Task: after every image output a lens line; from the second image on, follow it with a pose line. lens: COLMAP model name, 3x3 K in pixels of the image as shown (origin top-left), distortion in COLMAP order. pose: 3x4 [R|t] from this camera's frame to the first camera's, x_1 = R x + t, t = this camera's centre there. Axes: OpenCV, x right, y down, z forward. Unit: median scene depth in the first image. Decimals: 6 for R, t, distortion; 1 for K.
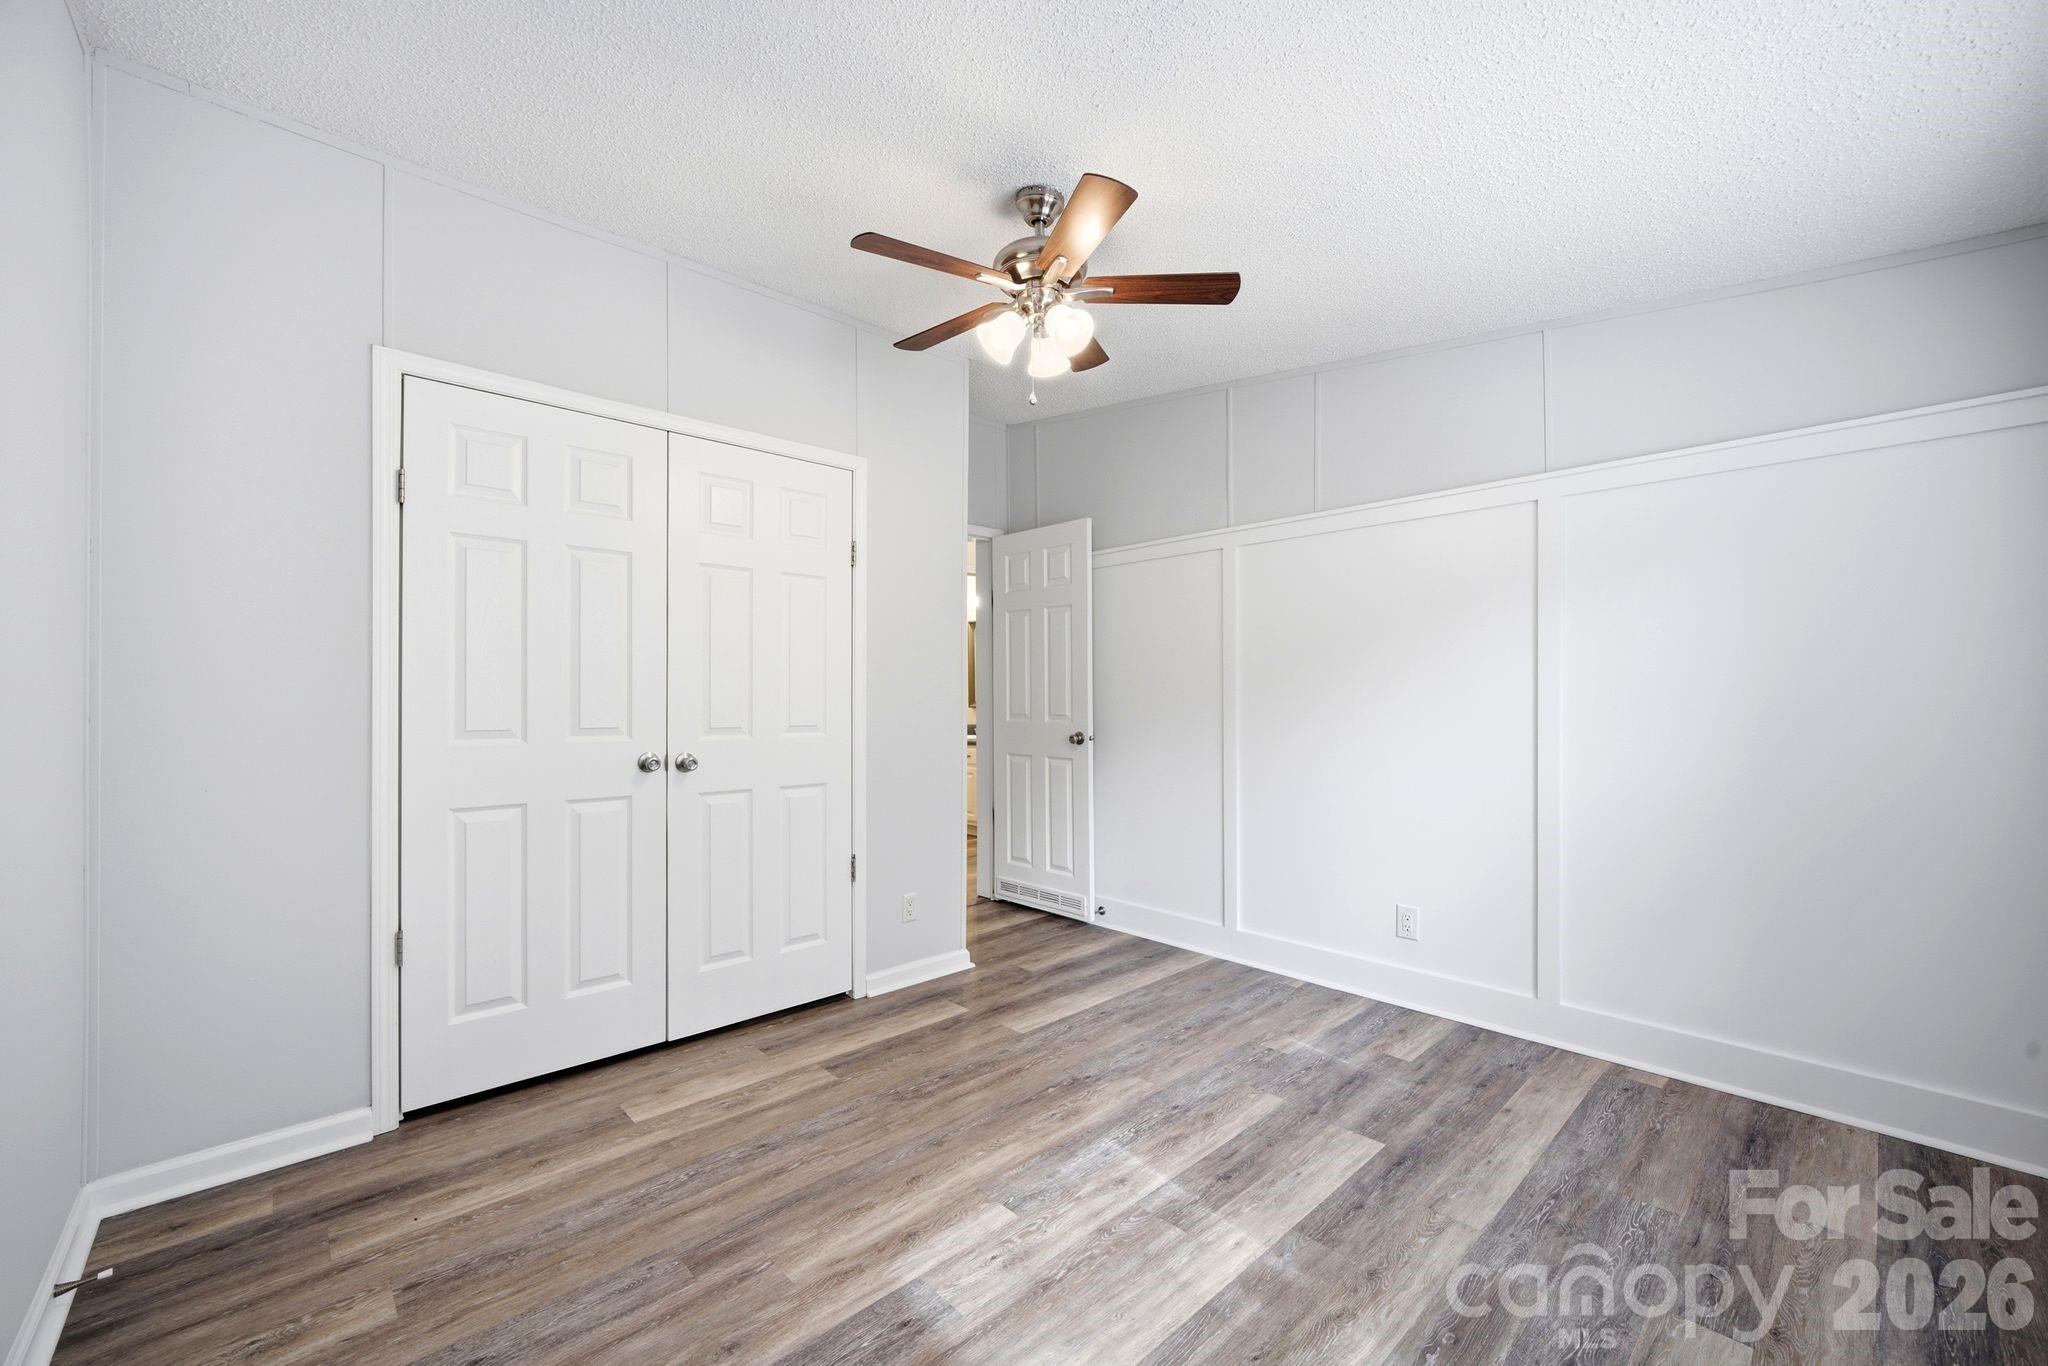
lens RADIAL K [[810.8, 0, 1017.3], [0, 810.8, 696.4], [0, 0, 1]] dist [-0.002727, -0.000040]
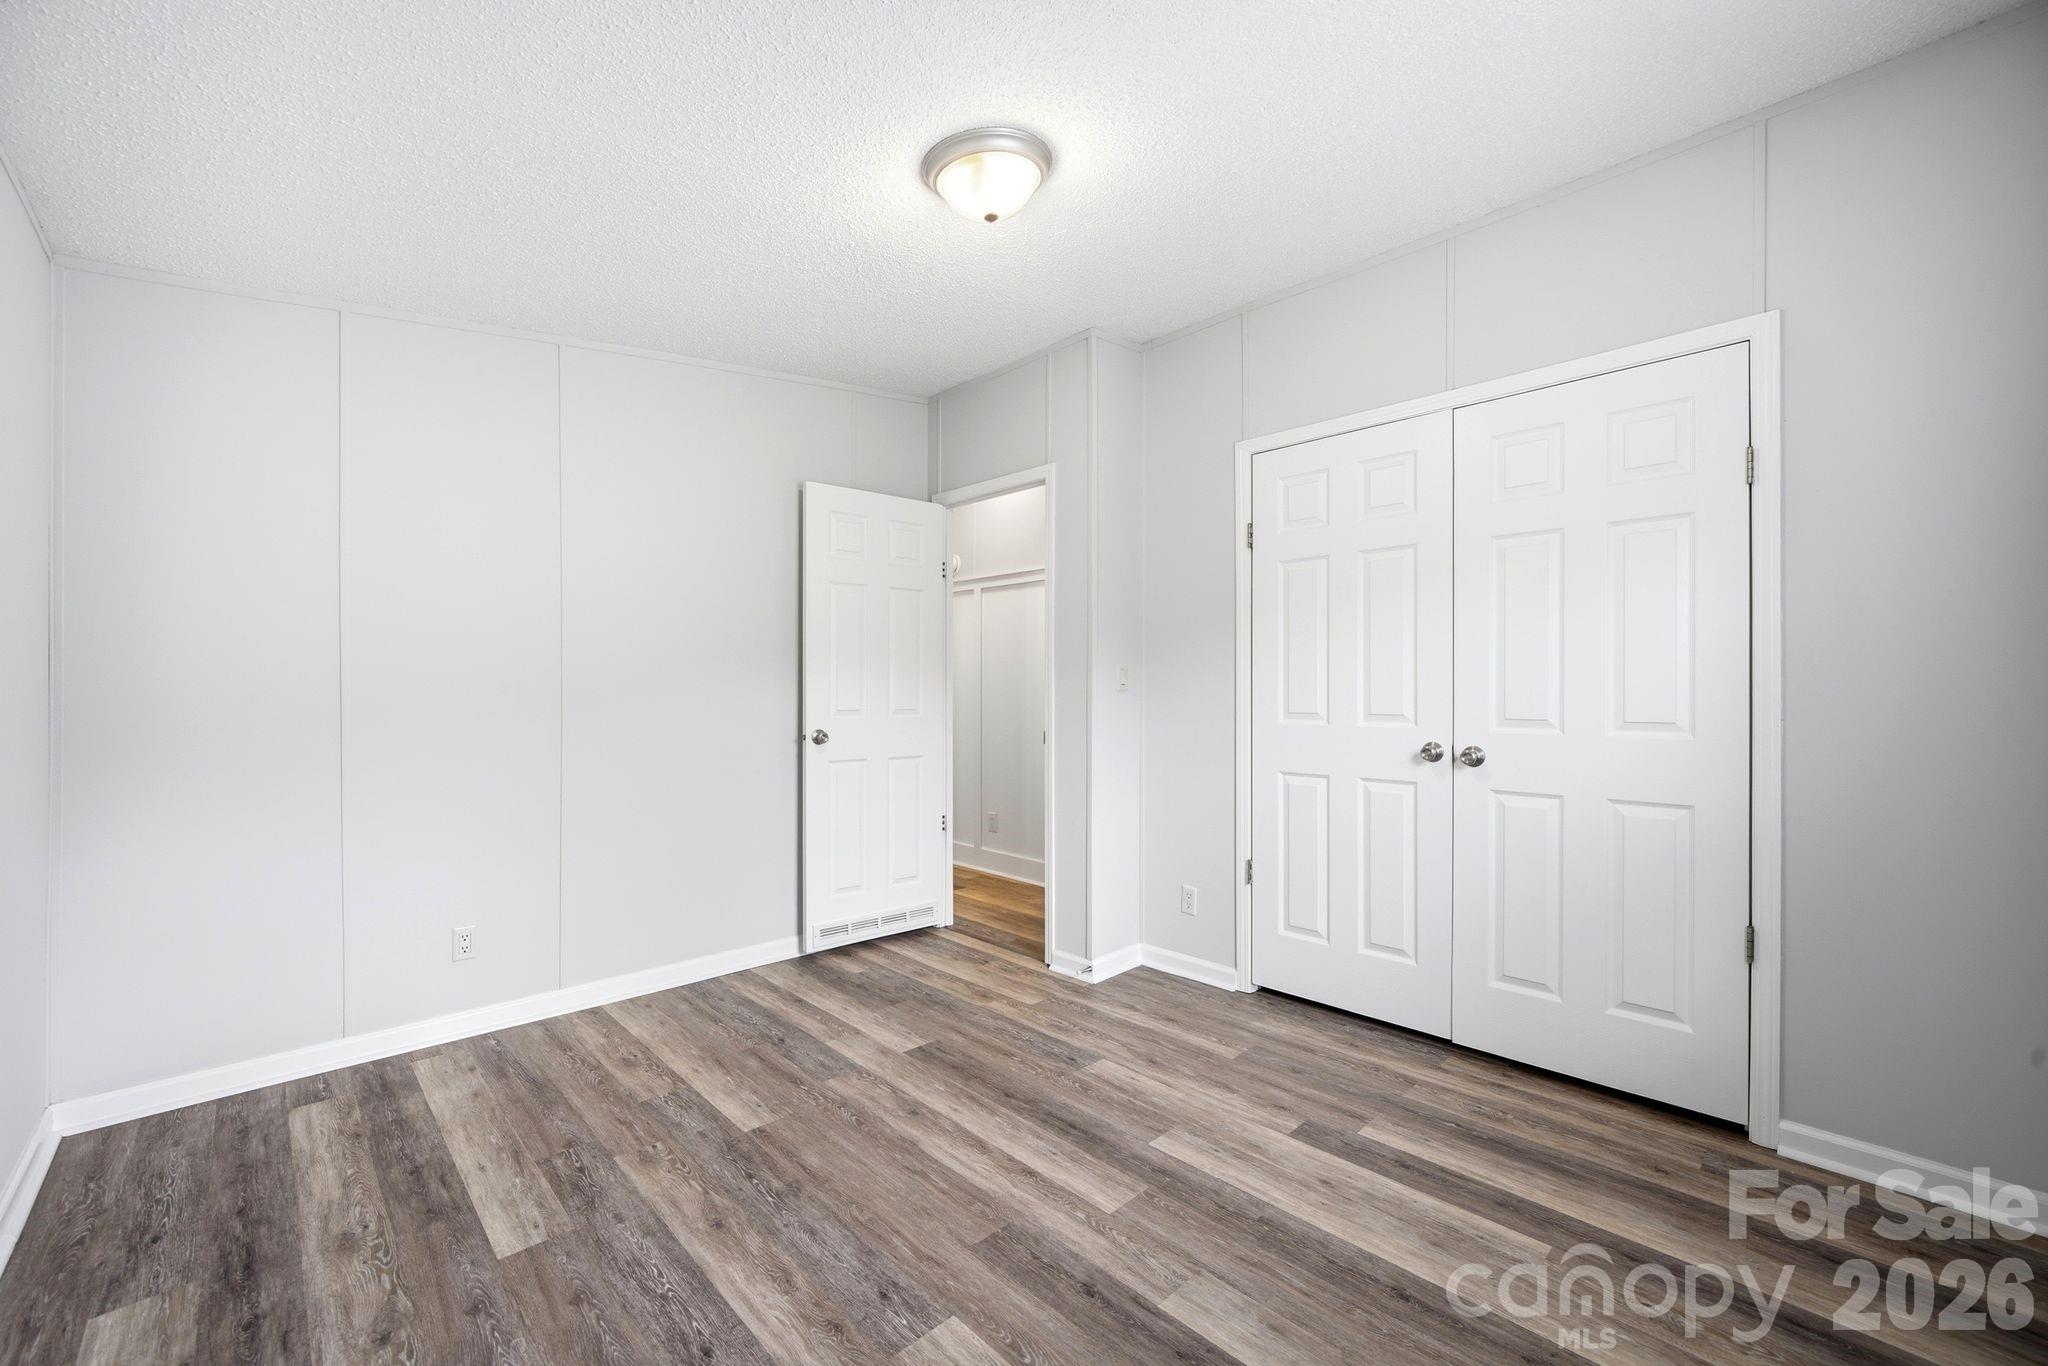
lens RADIAL K [[786.9, 0, 1063.8], [0, 786.9, 688.5], [0, 0, 1]] dist [-0.000398, 0.000188]
pose [[0.077877, -0.003505, -0.996957, 1.769750], [0.002437, 0.999992, -0.003325, 0.027751], [0.996960, -0.002170, 0.077885, 1.773467]]
